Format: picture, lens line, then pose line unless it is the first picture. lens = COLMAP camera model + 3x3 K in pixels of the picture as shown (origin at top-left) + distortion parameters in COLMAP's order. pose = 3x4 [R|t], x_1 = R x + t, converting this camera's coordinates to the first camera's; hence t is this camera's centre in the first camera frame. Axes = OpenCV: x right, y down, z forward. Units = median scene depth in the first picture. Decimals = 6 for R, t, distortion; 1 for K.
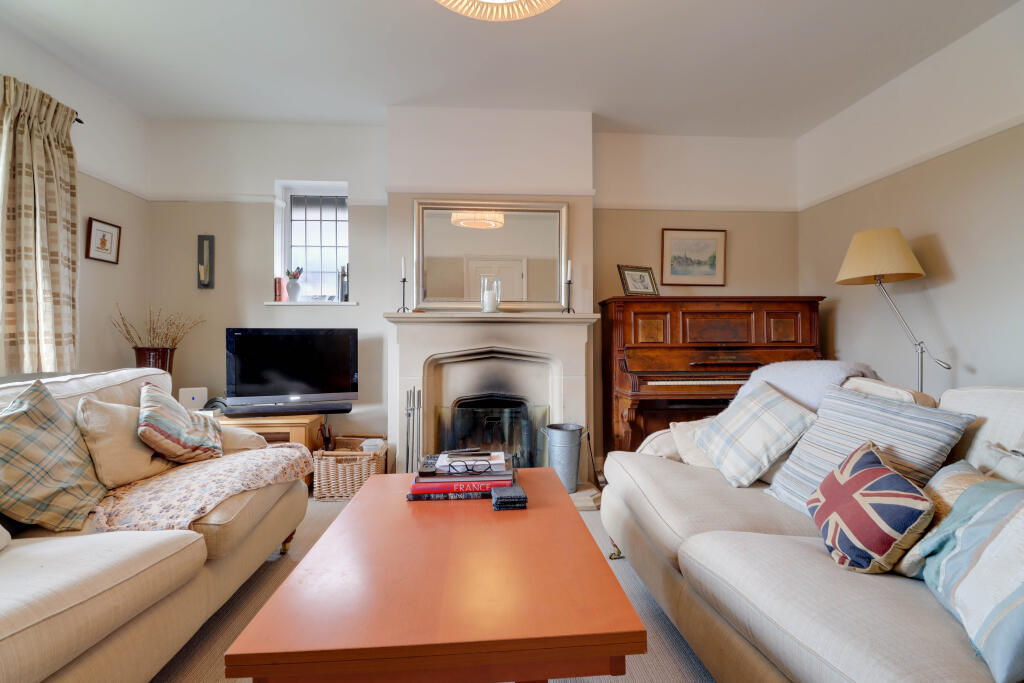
lens RADIAL K [[484.3, 0, 510.7], [0, 484.3, 339.8], [0, 0, 1]] dist [-0.006157, -0.003714]
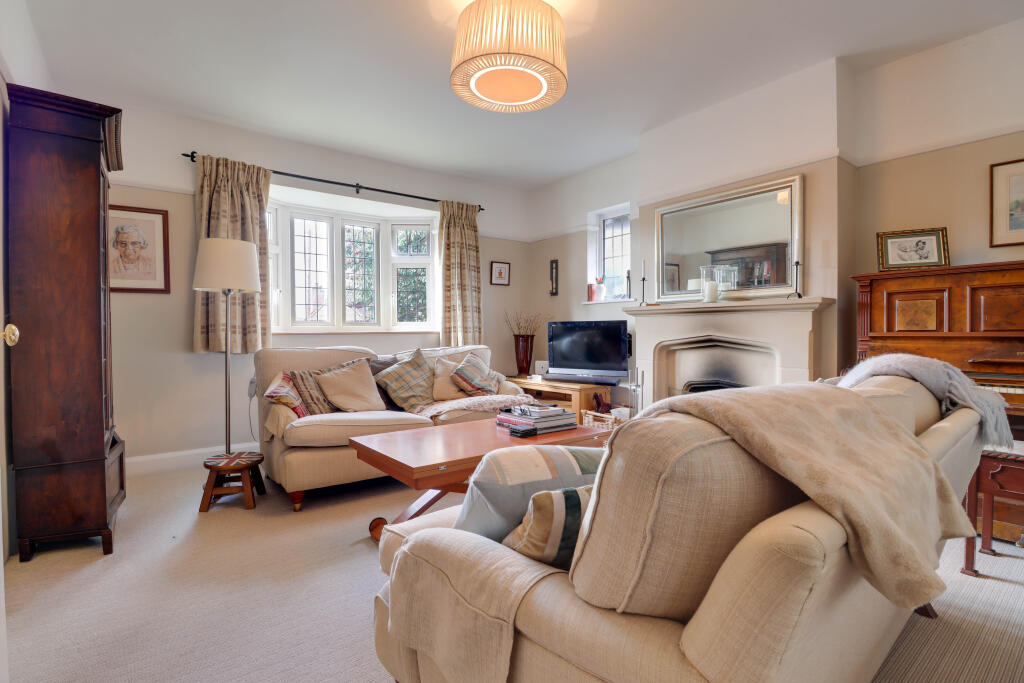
lens RADIAL K [[484.3, 0, 503.6], [0, 484.3, 342.2], [0, 0, 1]] dist [-0.006157, -0.003714]
pose [[0.542910, 0.016671, -0.839625, 0.584634], [0.003400, 0.999751, 0.022049, 0.004842], [0.839784, -0.014825, 0.542718, 0.056706]]
